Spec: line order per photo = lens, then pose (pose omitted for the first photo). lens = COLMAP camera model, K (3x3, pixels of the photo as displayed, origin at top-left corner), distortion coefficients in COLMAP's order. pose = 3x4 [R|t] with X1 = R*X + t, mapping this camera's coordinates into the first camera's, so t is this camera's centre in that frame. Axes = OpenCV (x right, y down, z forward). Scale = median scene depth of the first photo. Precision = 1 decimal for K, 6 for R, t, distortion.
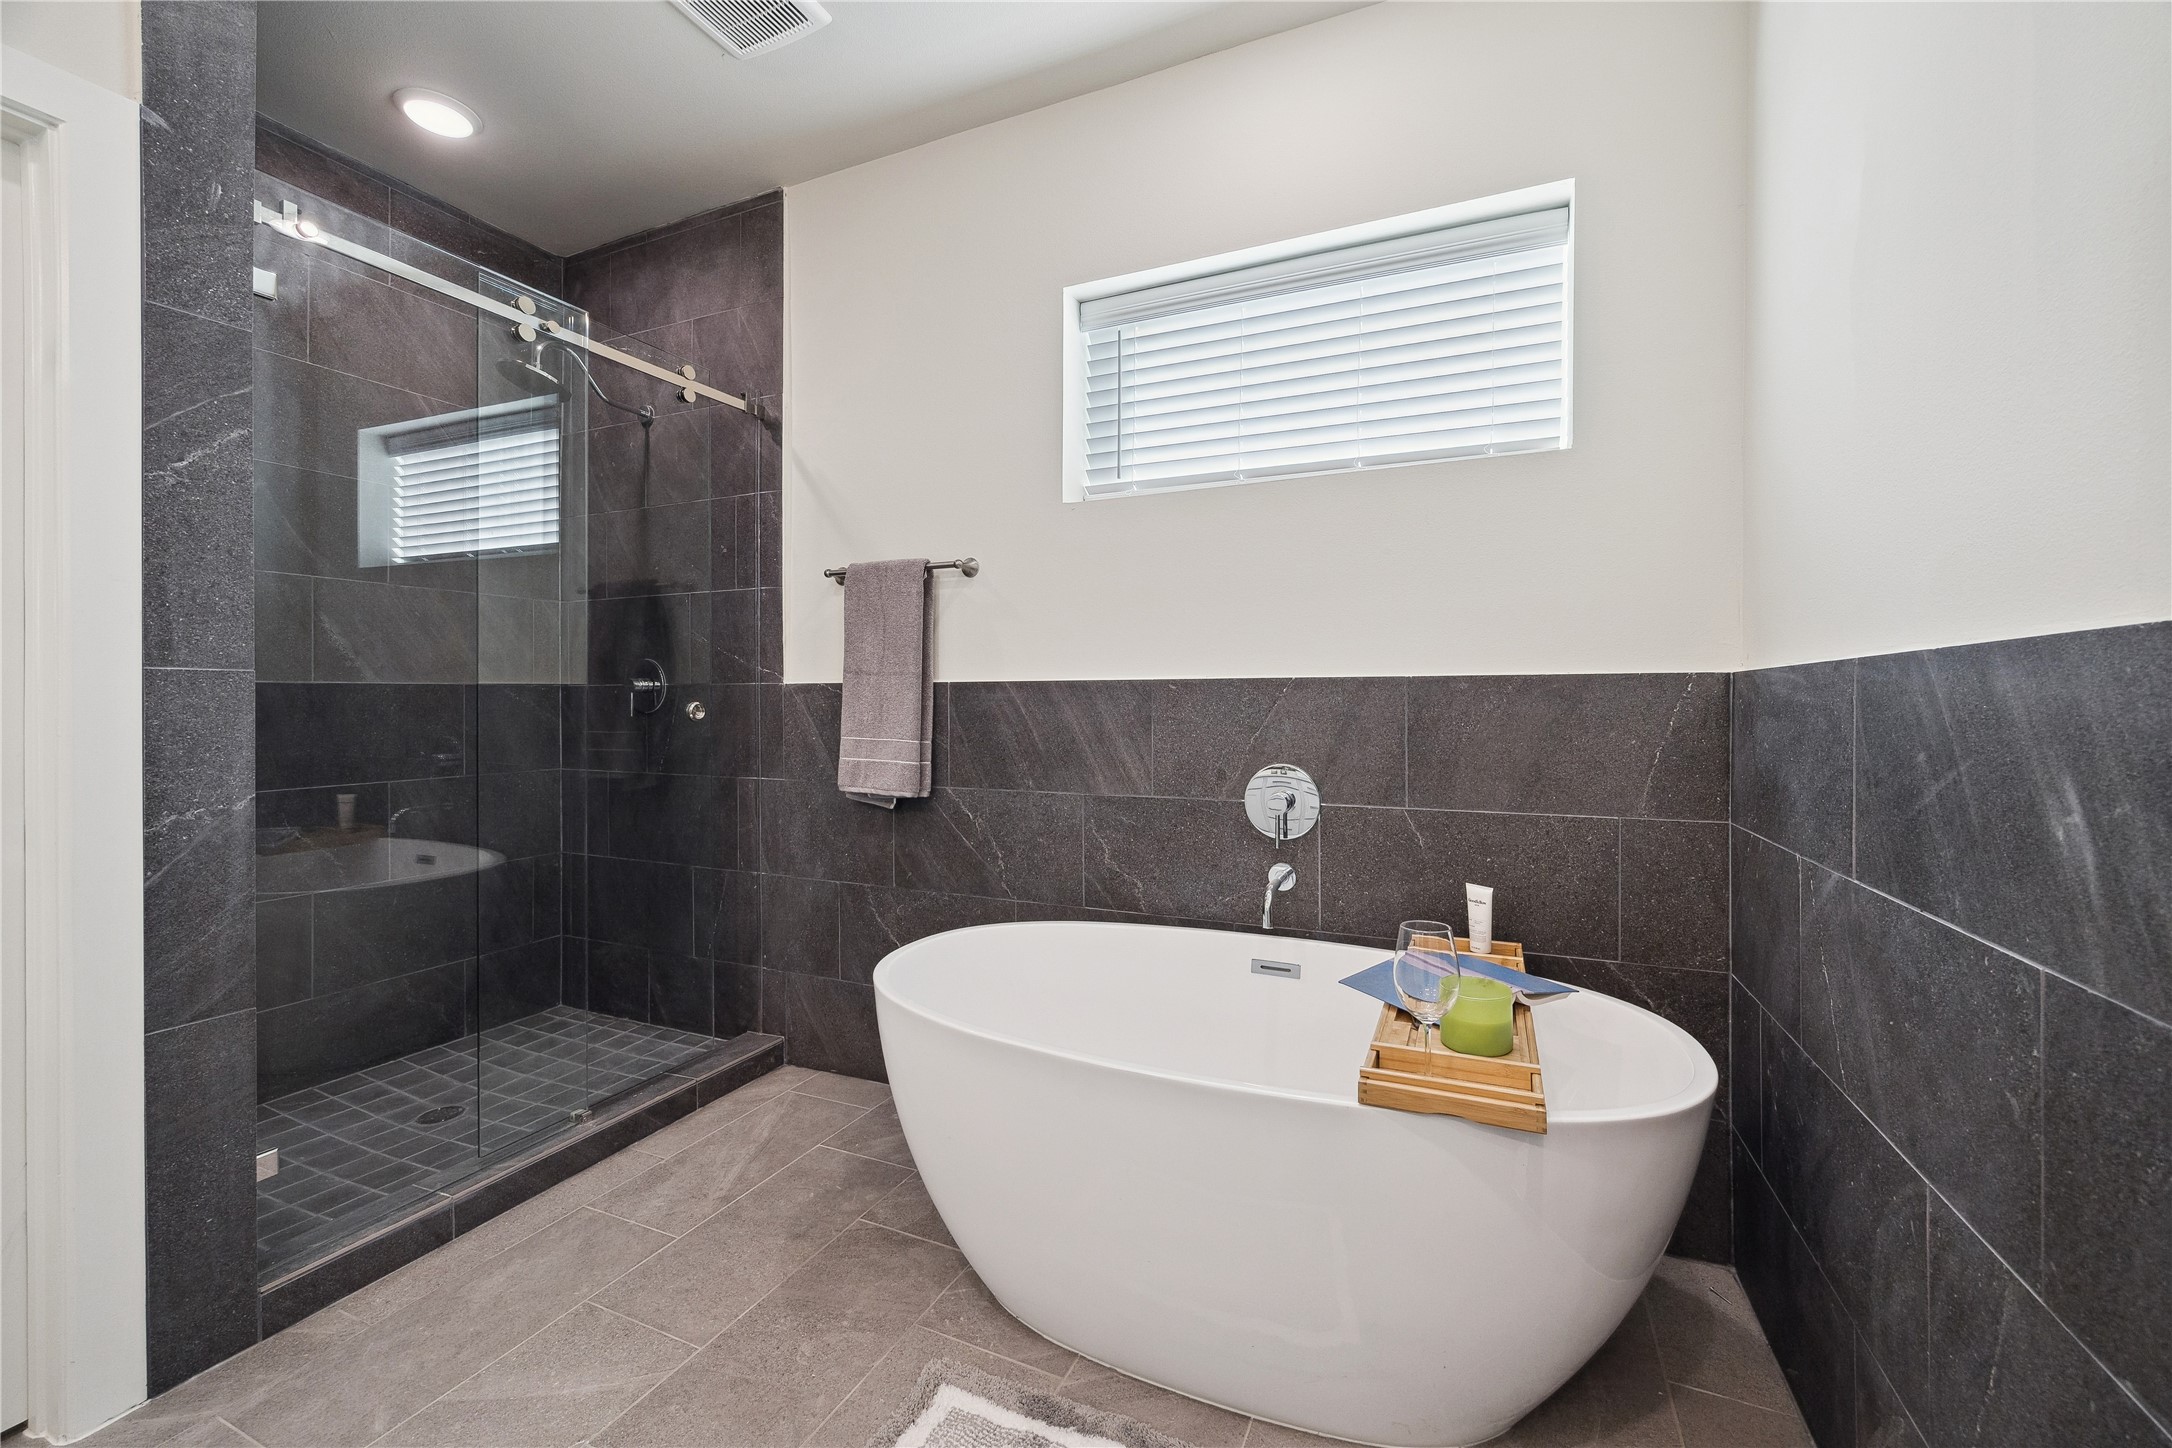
lens RADIAL K [[851.2, 0, 1094.9], [0, 851.2, 700.5], [0, 0, 1]] dist [-0.000672, 0.000683]
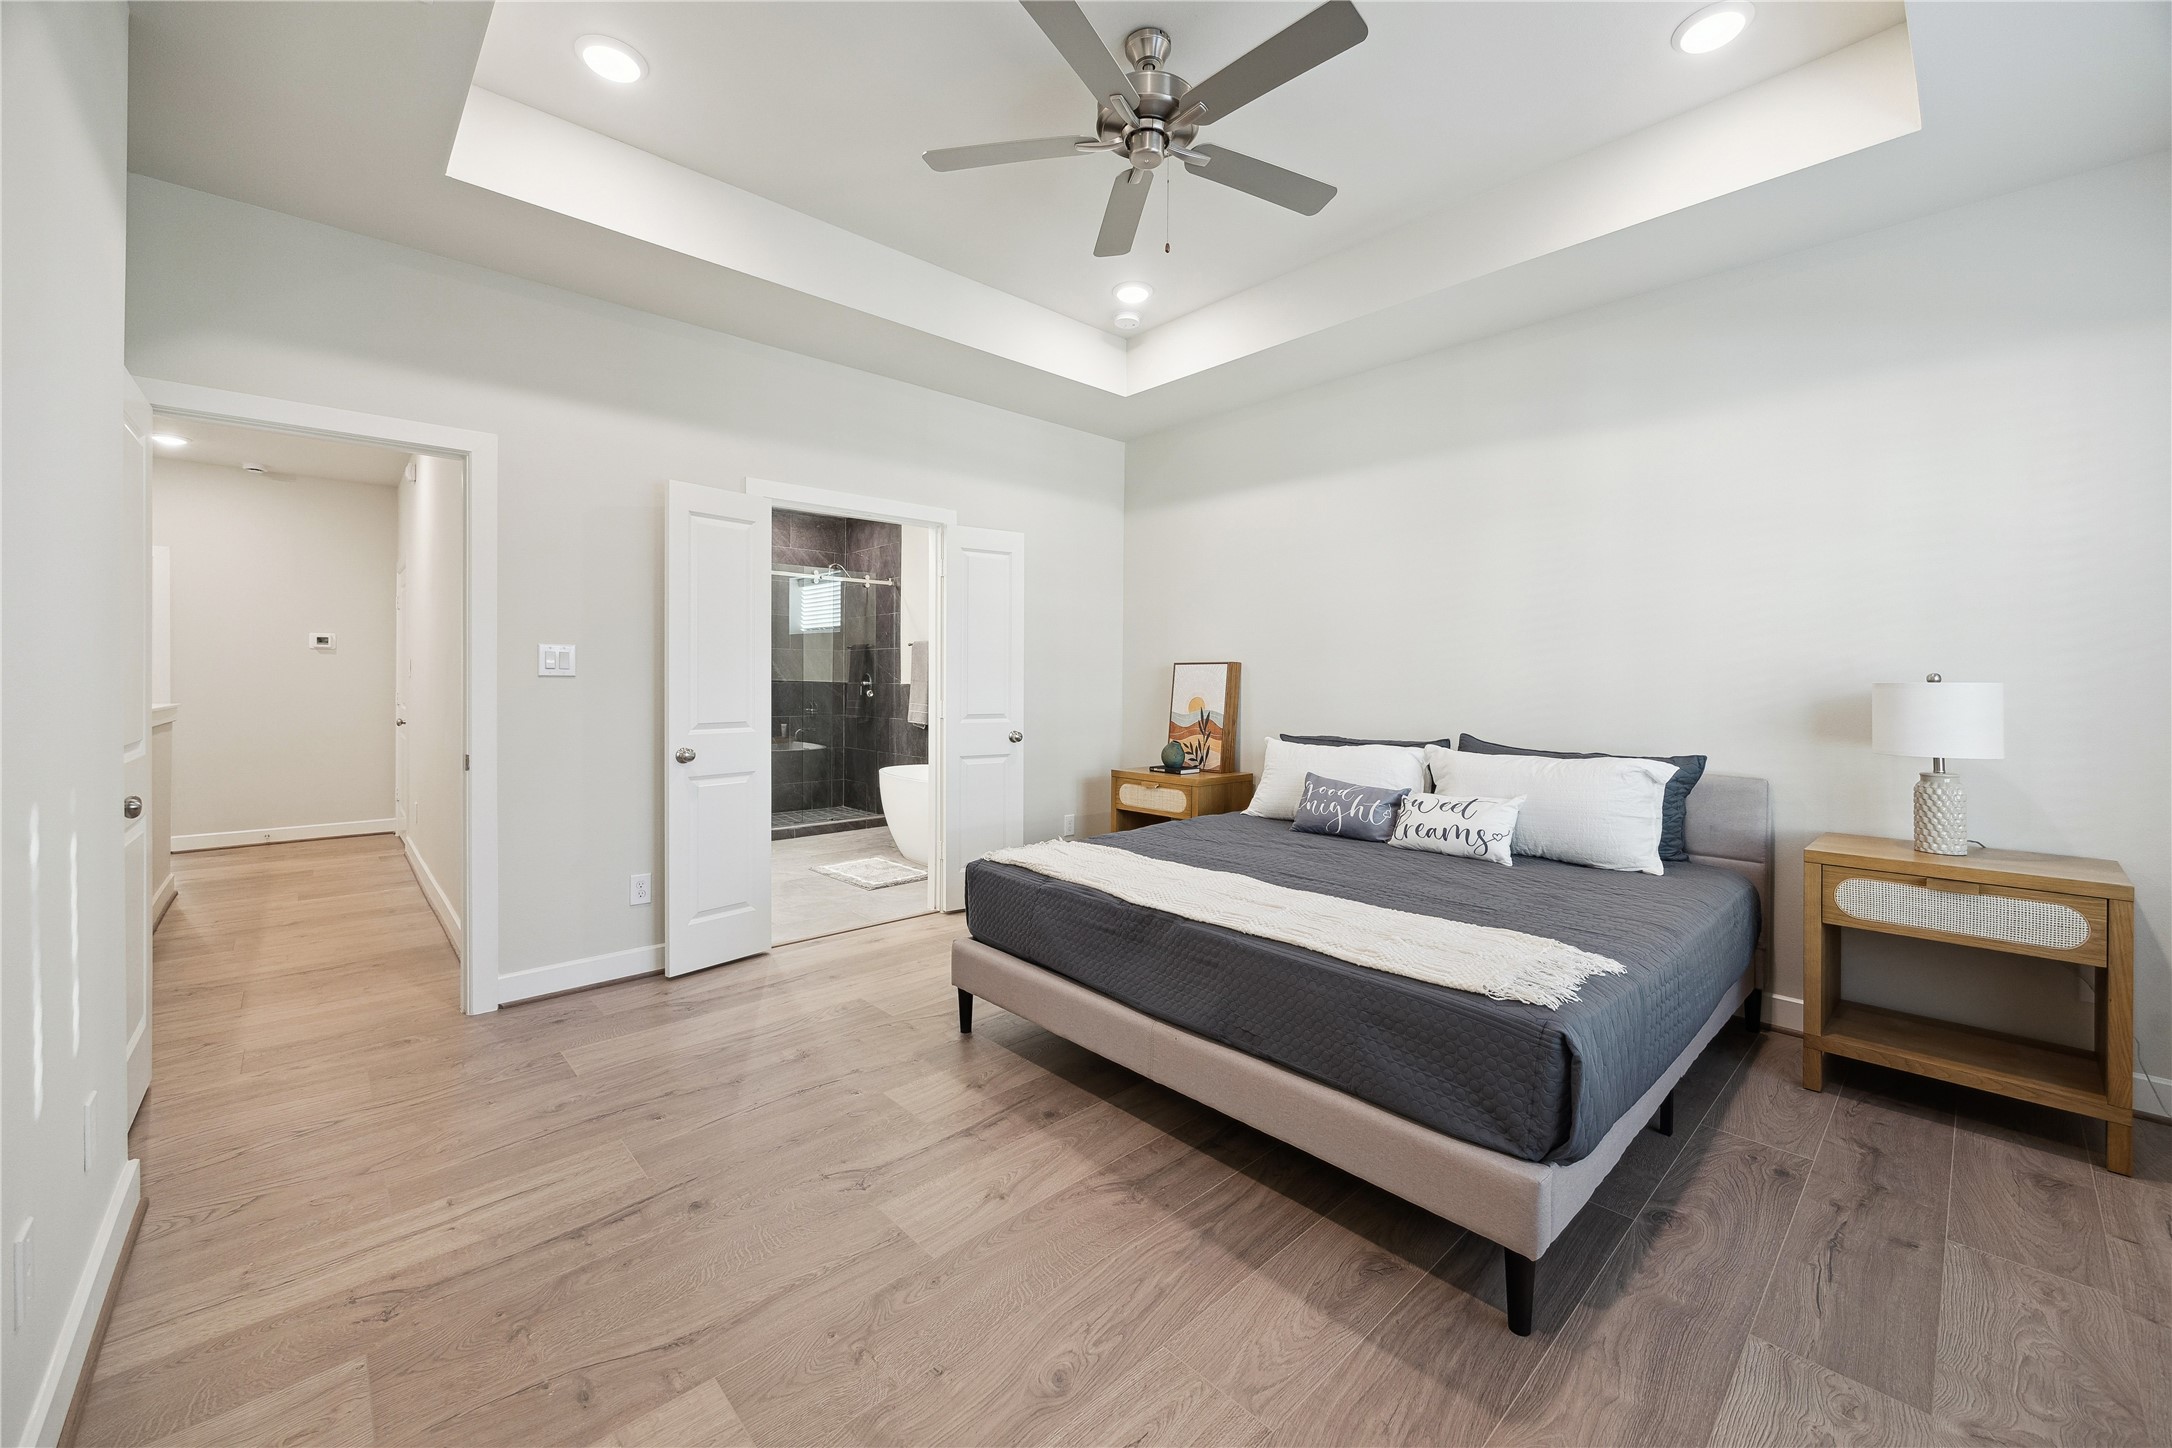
lens RADIAL K [[851.2, 0, 1126.4], [0, 851.2, 684.5], [0, 0, 1]] dist [-0.000672, 0.000683]
pose [[0.923391, 0.000256, -0.383861, 2.000590], [0.002399, 0.999976, 0.006437, -0.049862], [0.383854, -0.006865, 0.923368, -1.841185]]
